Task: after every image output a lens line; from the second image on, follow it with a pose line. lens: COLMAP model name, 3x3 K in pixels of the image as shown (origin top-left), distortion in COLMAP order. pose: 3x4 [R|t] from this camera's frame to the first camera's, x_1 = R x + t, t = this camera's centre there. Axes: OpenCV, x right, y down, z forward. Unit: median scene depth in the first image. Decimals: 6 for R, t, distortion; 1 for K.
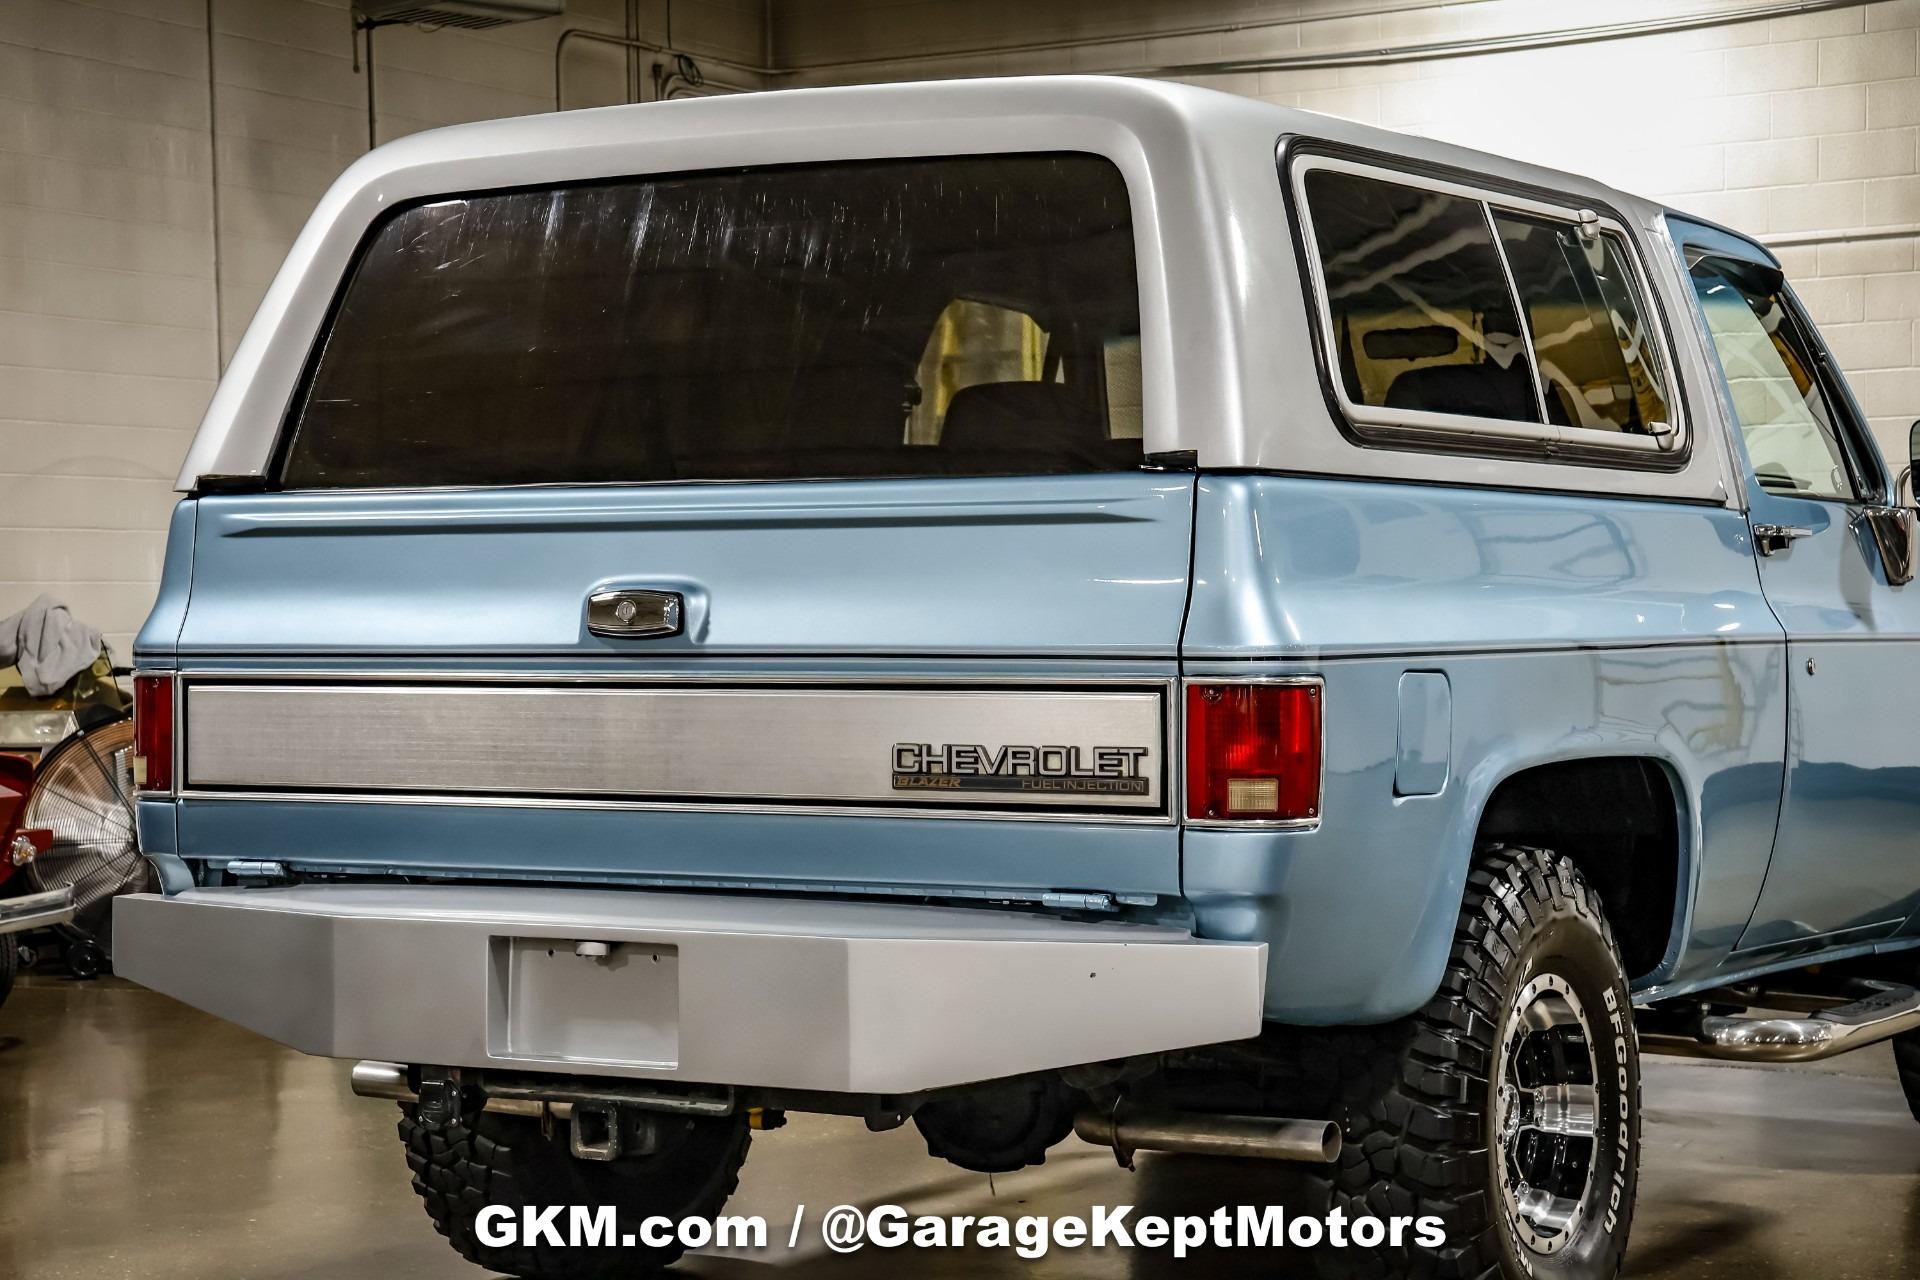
lens RADIAL K [[3798.1, 0, 971.7], [0, 3798.1, 640.9], [0, 0, 1]] dist [0.246930, 0.303761]
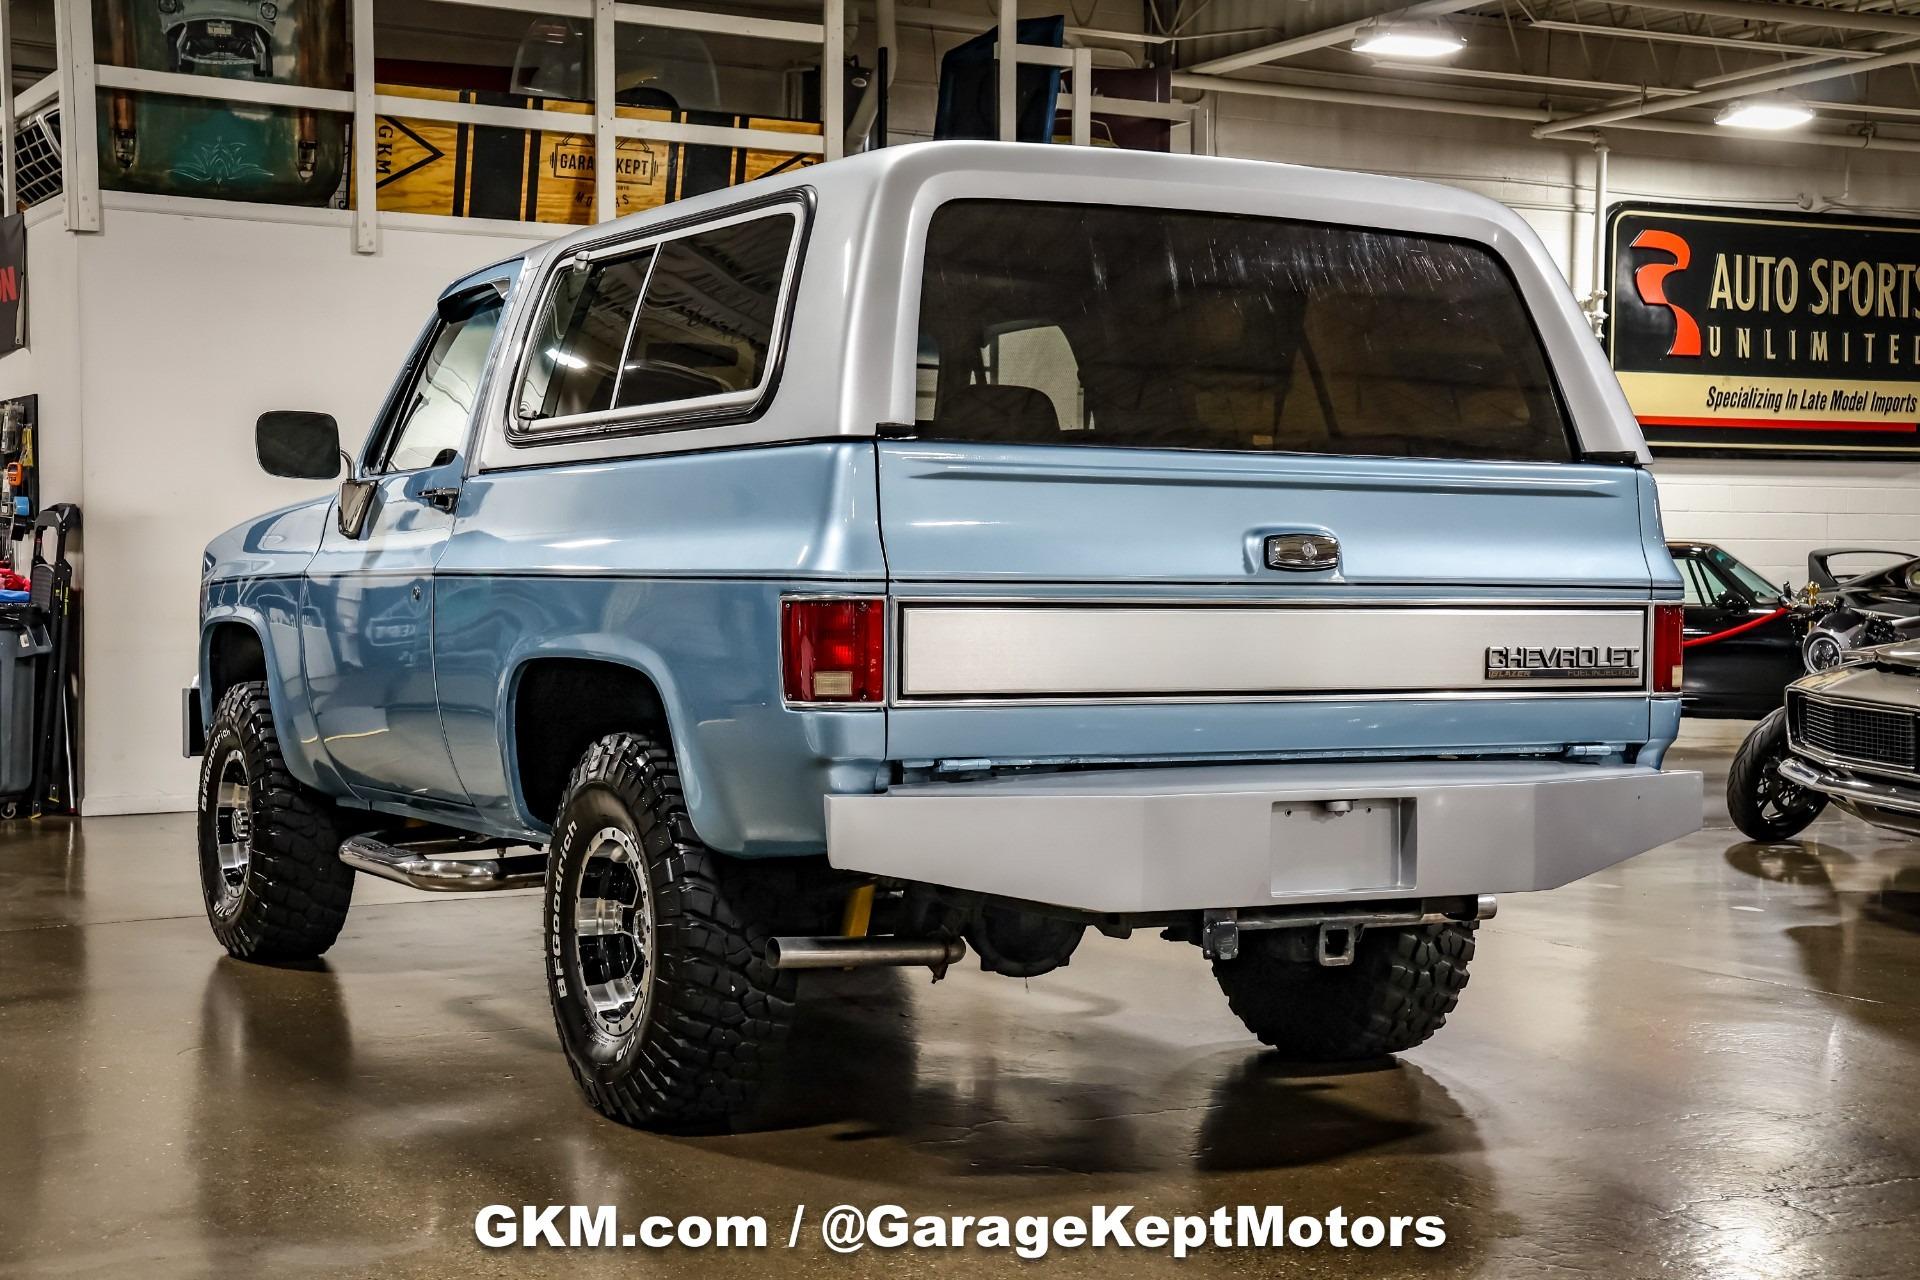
lens RADIAL K [[2795.1, 0, 960.0], [0, 2795.1, 640.0], [0, 0, 1]] dist [0.062527, 0.597223]
pose [[0.521312, -0.010015, 0.853308, -0.920015], [-0.004930, 0.999879, 0.014747, 0.008960], [-0.853352, -0.011895, 0.521199, 0.565881]]
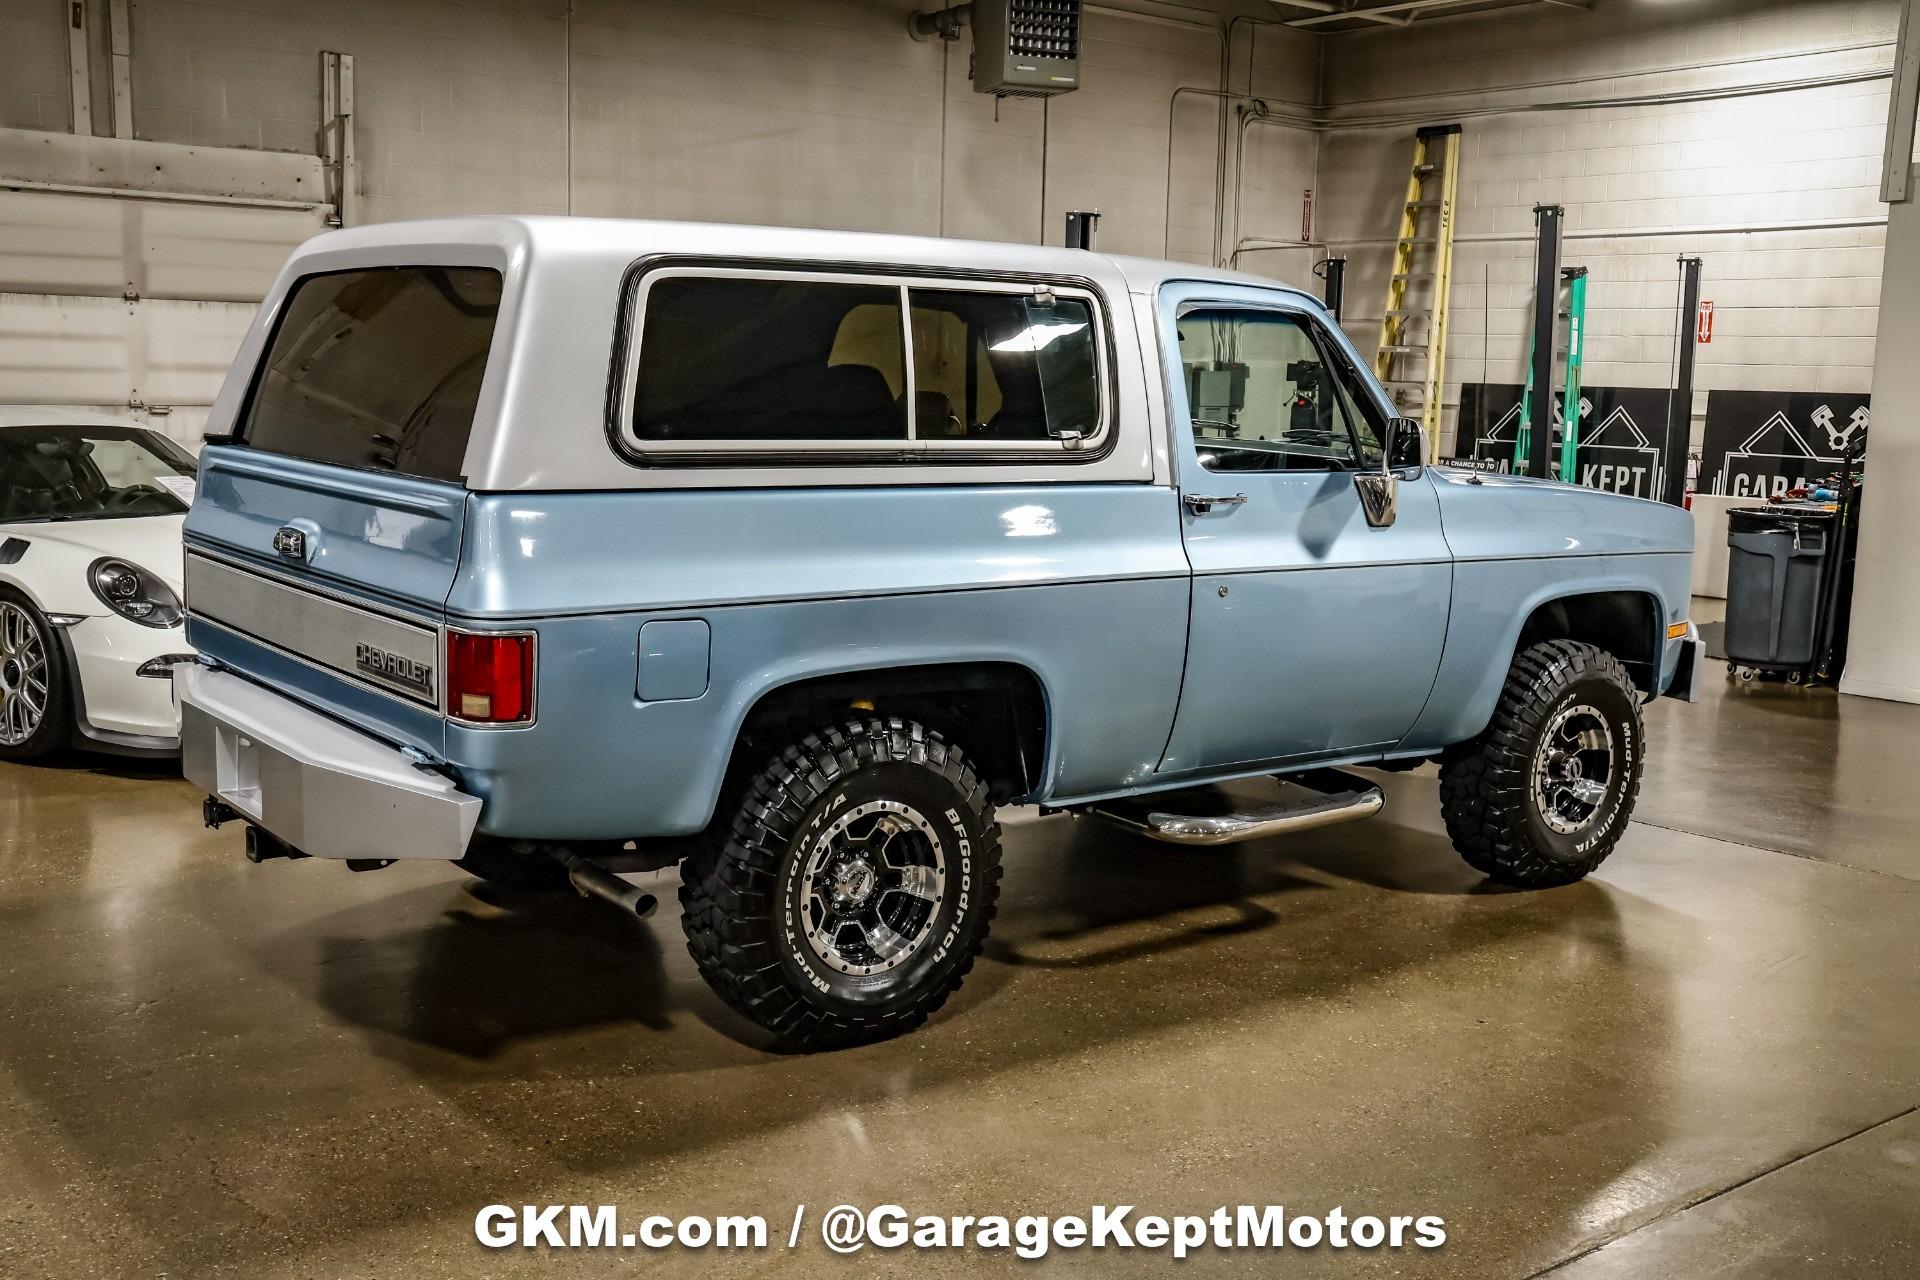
lens RADIAL K [[2006.9, 0, 960.0], [0, 2006.9, 640.0], [0, 0, 1]] dist [-0.090228, 0.237536]
pose [[0.930743, 0.083701, -0.355965, 0.471789], [-0.037563, 0.990186, 0.134615, -0.088770], [0.363739, -0.111921, 0.924753, 0.279237]]
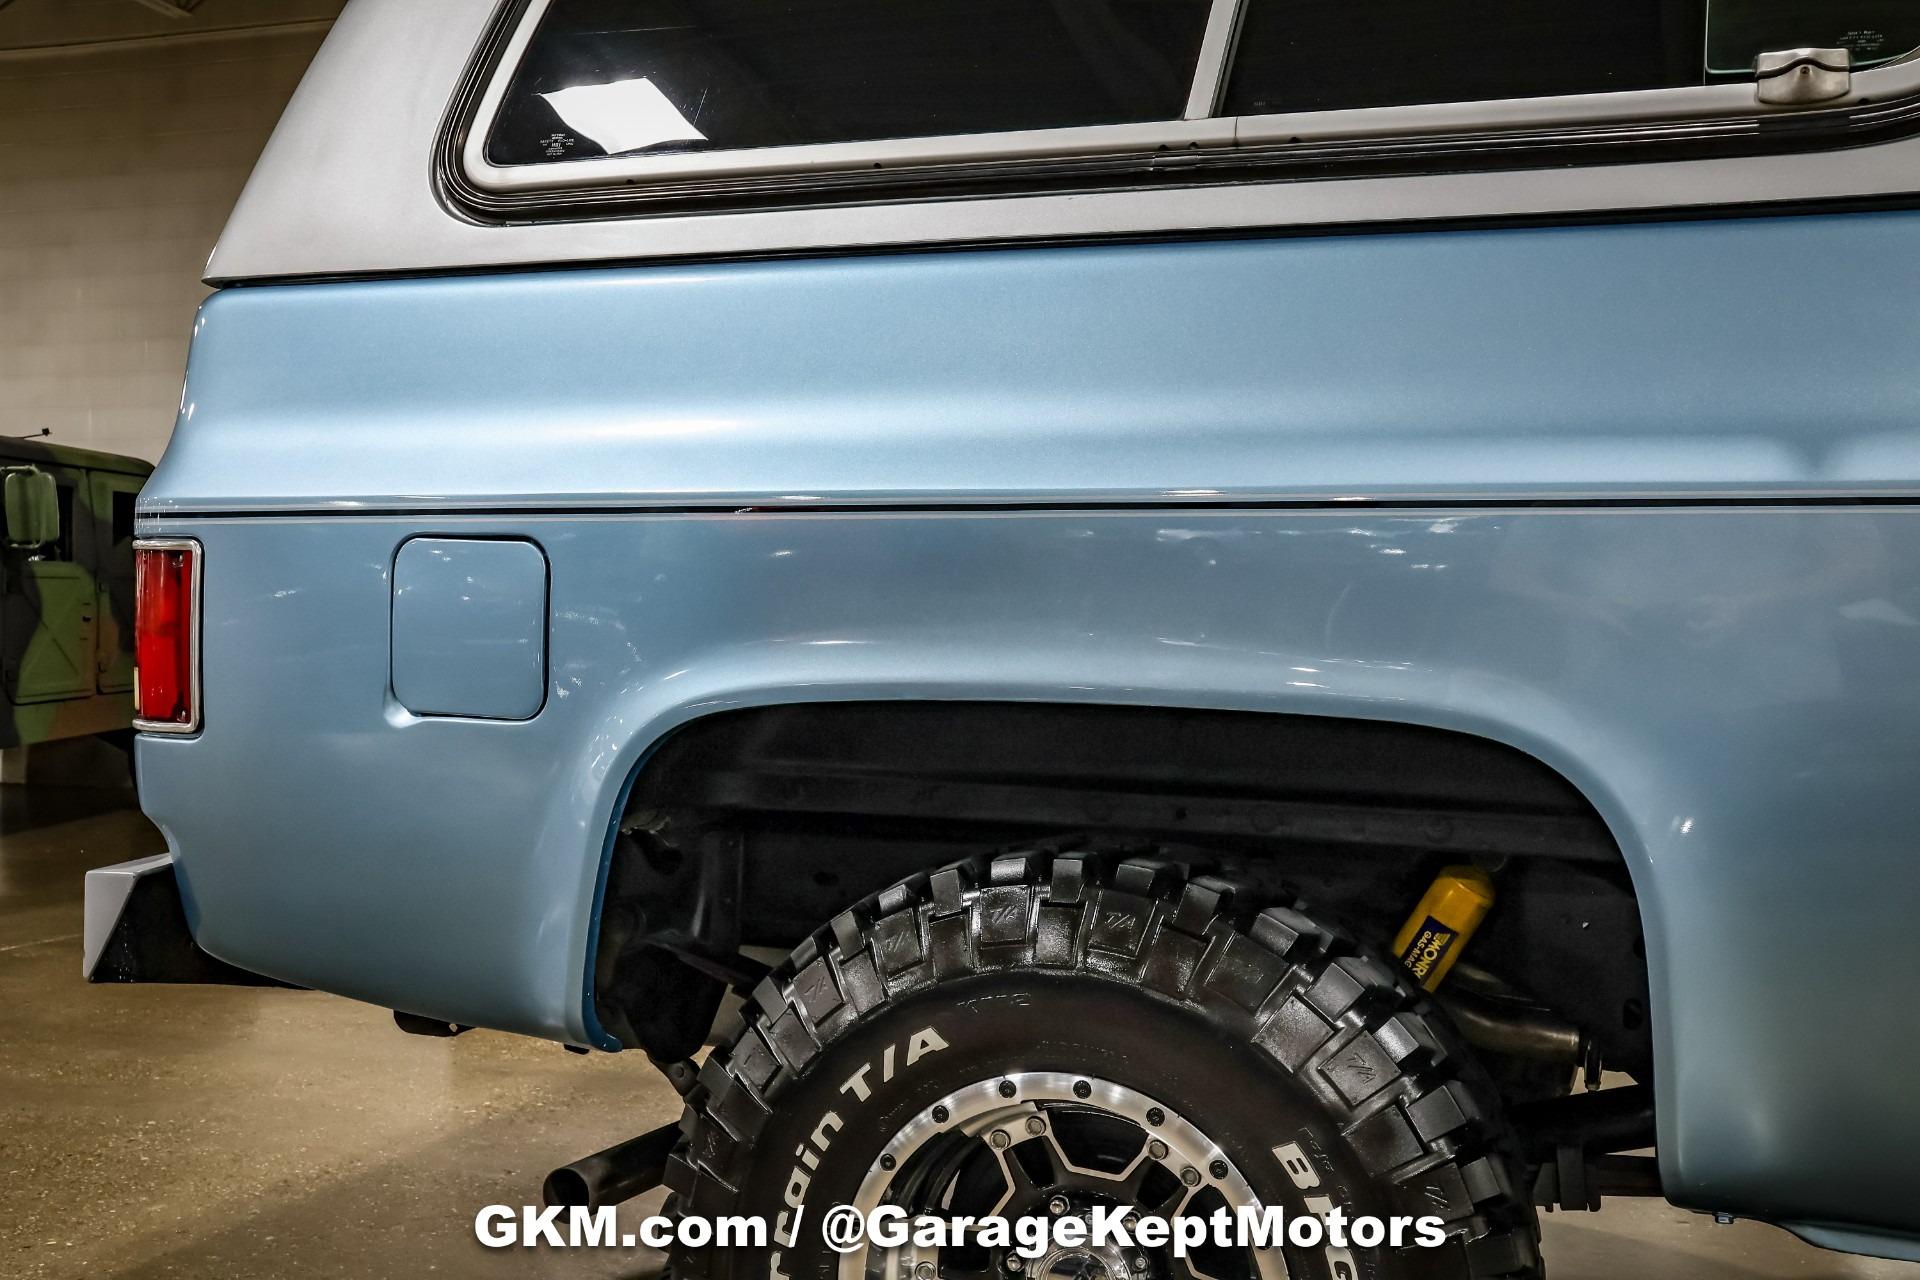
lens RADIAL K [[2106.5, 0, 960.0], [0, 2106.5, 640.0], [0, 0, 1]] dist [-0.117808, 0.478008]
pose [[0.188571, 0.017014, -0.981912, 0.466667], [-0.024111, 0.999629, 0.012691, 0.018114], [0.981764, 0.021281, 0.188911, 0.941423]]
